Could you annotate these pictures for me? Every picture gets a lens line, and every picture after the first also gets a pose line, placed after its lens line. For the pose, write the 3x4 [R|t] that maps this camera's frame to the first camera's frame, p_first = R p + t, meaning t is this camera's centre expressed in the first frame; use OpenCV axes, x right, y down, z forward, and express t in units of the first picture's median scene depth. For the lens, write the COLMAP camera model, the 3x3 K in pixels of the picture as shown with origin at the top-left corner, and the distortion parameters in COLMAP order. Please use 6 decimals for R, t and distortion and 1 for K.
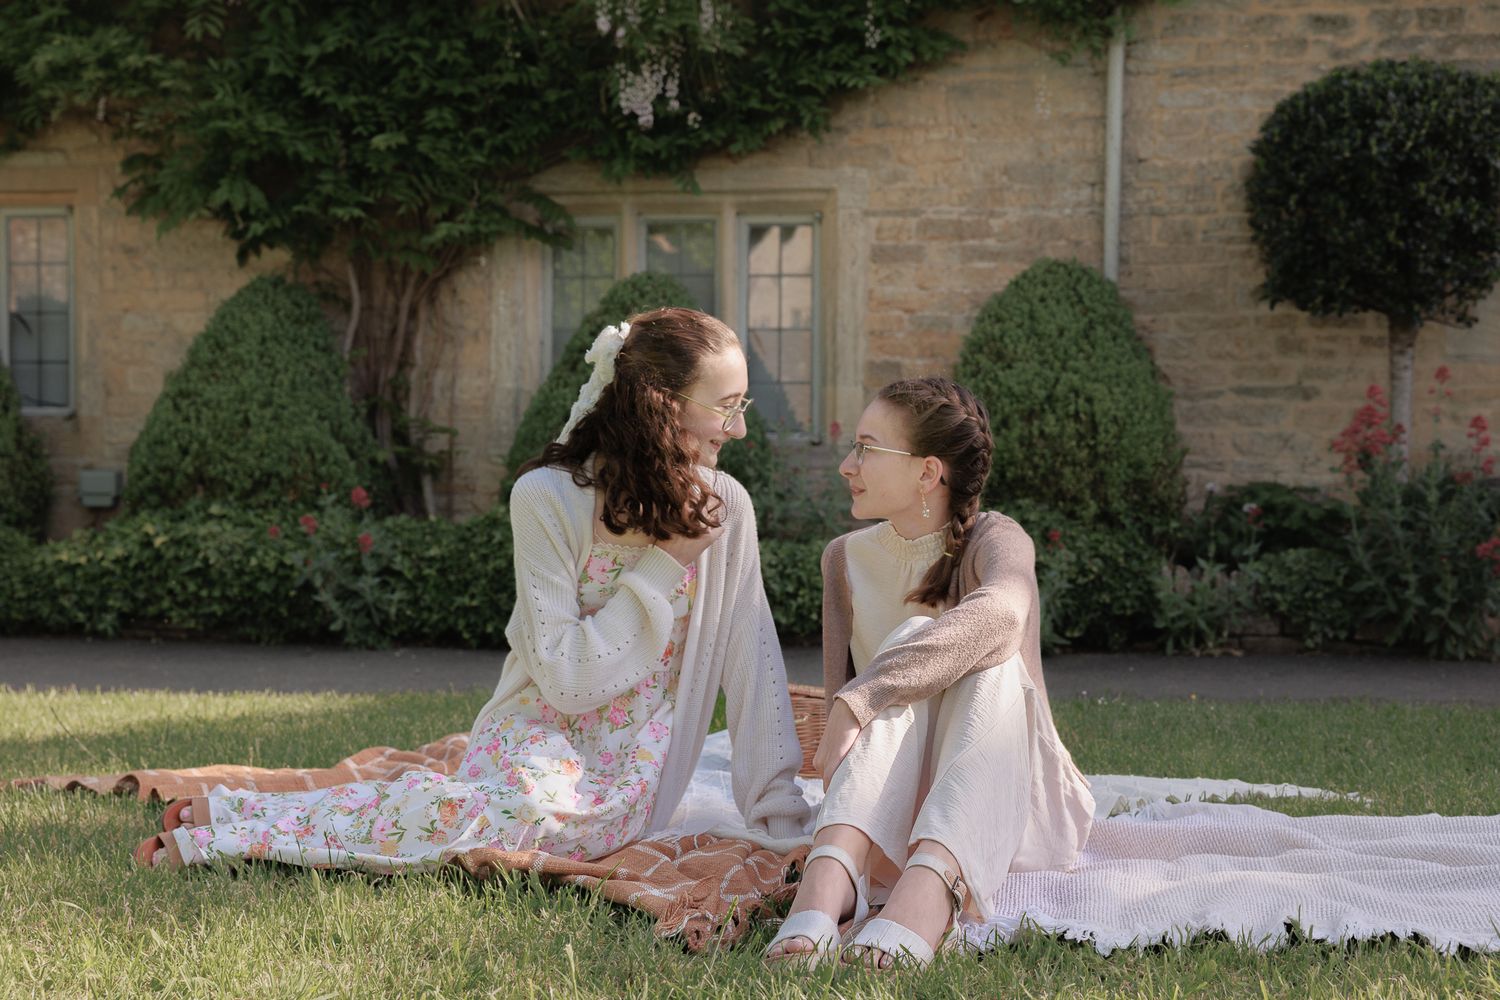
lens RADIAL K [[2046.8, 0, 752.7], [0, 2046.8, 495.8], [0, 0, 1]] dist [0.025751, 0.000000]
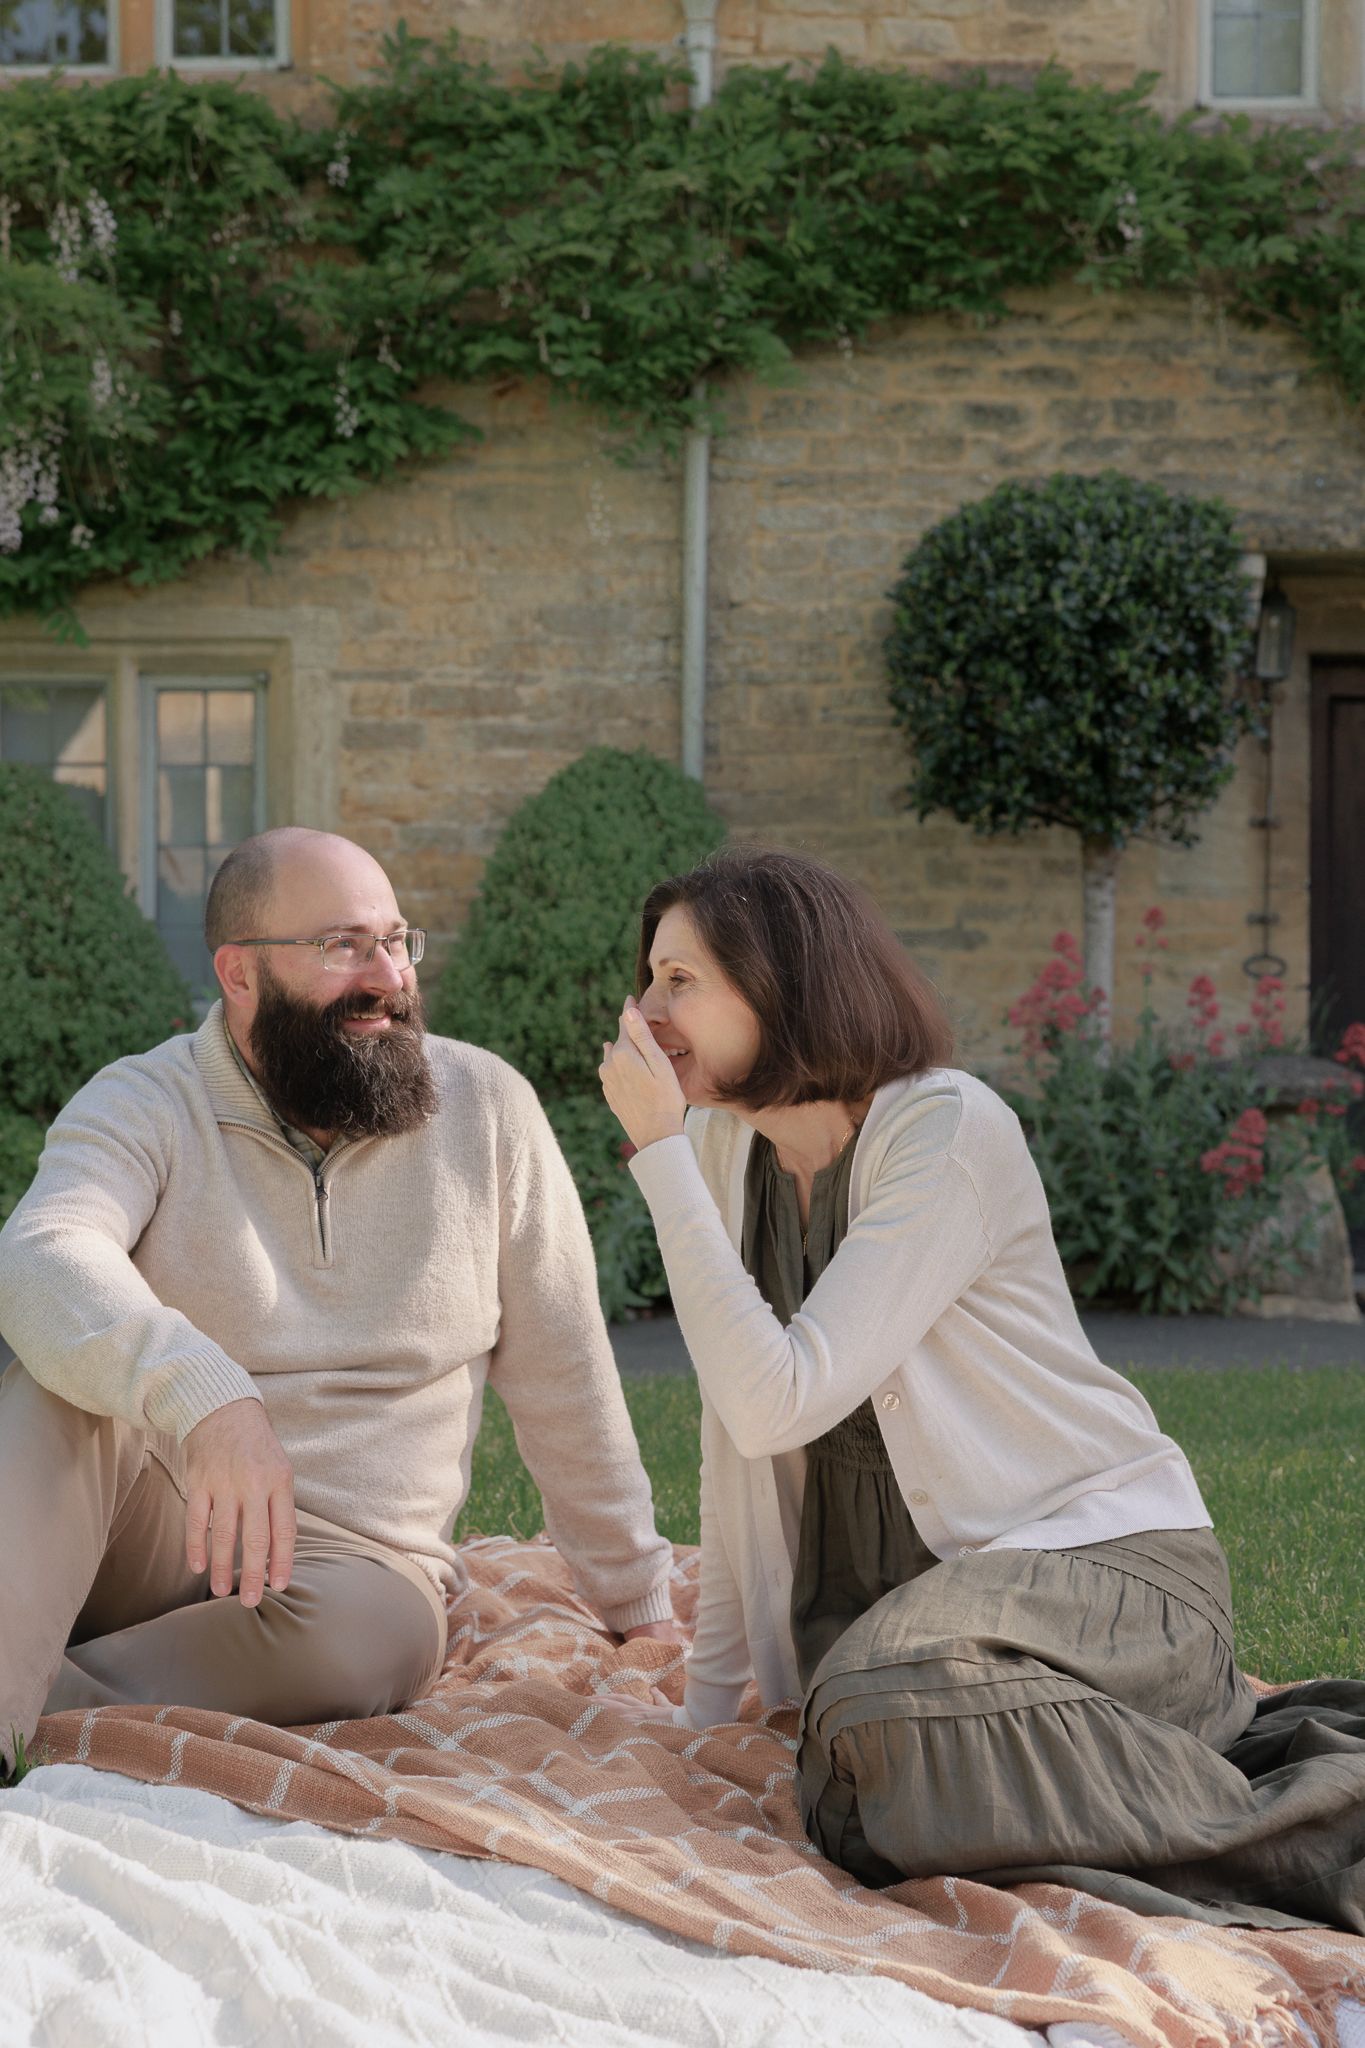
lens RADIAL K [[3467.7, 0, 682.1], [0, 3467.7, 1026.3], [0, 0, 1]] dist [0.117363, 0.000000]
pose [[0.981984, -0.009708, 0.188716, -0.052378], [0.012209, 0.999852, -0.012095, -0.007520], [-0.188571, 0.014181, 0.981957, -0.152406]]
